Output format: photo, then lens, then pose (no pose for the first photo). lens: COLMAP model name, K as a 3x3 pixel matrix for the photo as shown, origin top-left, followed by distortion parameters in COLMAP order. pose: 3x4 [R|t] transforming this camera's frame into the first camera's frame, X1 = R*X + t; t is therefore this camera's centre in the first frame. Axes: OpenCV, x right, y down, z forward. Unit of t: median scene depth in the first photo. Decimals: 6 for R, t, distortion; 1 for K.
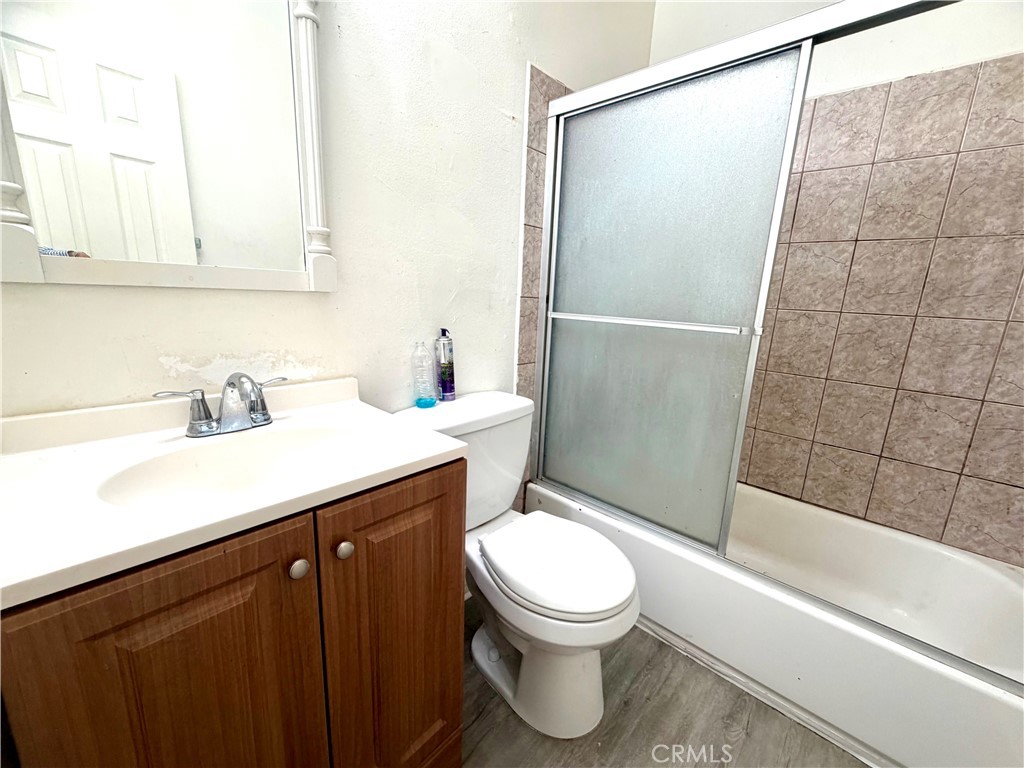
lens RADIAL K [[409.1, 0, 512.6], [0, 409.1, 385.1], [0, 0, 1]] dist [0.000248, 0.000518]
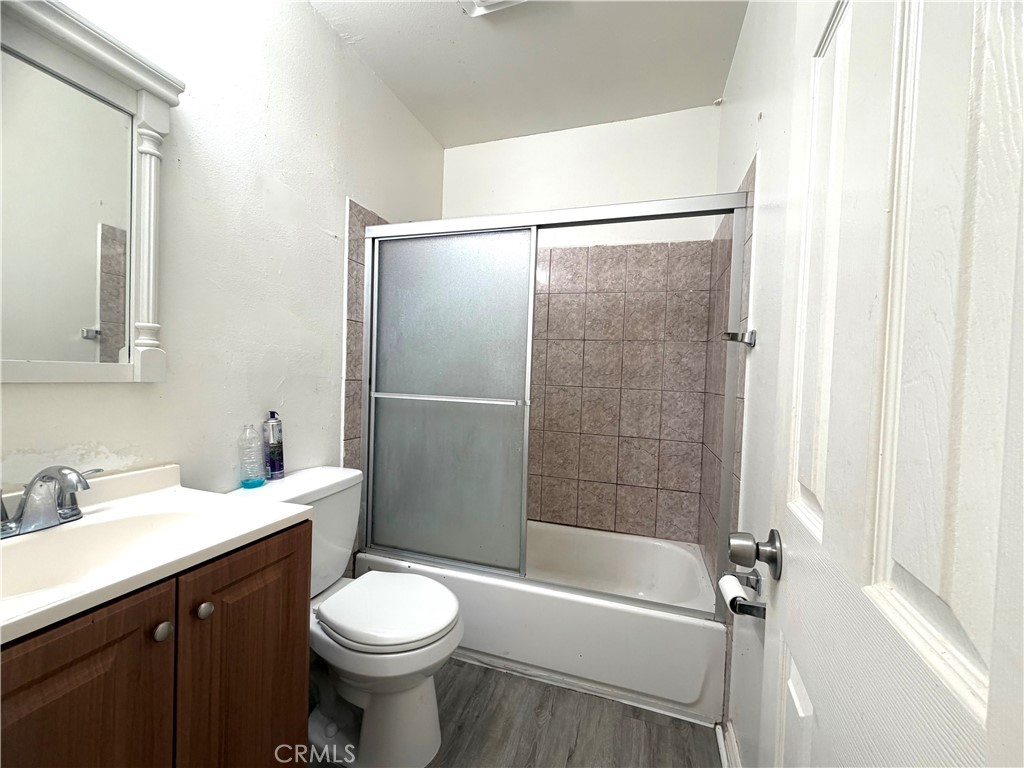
lens RADIAL K [[409.1, 0, 512.6], [0, 409.1, 385.1], [0, 0, 1]] dist [0.000248, 0.000518]
pose [[0.903893, -0.020973, 0.427245, -0.051843], [0.096593, 0.983007, -0.156101, 0.022720], [-0.416711, 0.182368, 0.890558, -0.225556]]
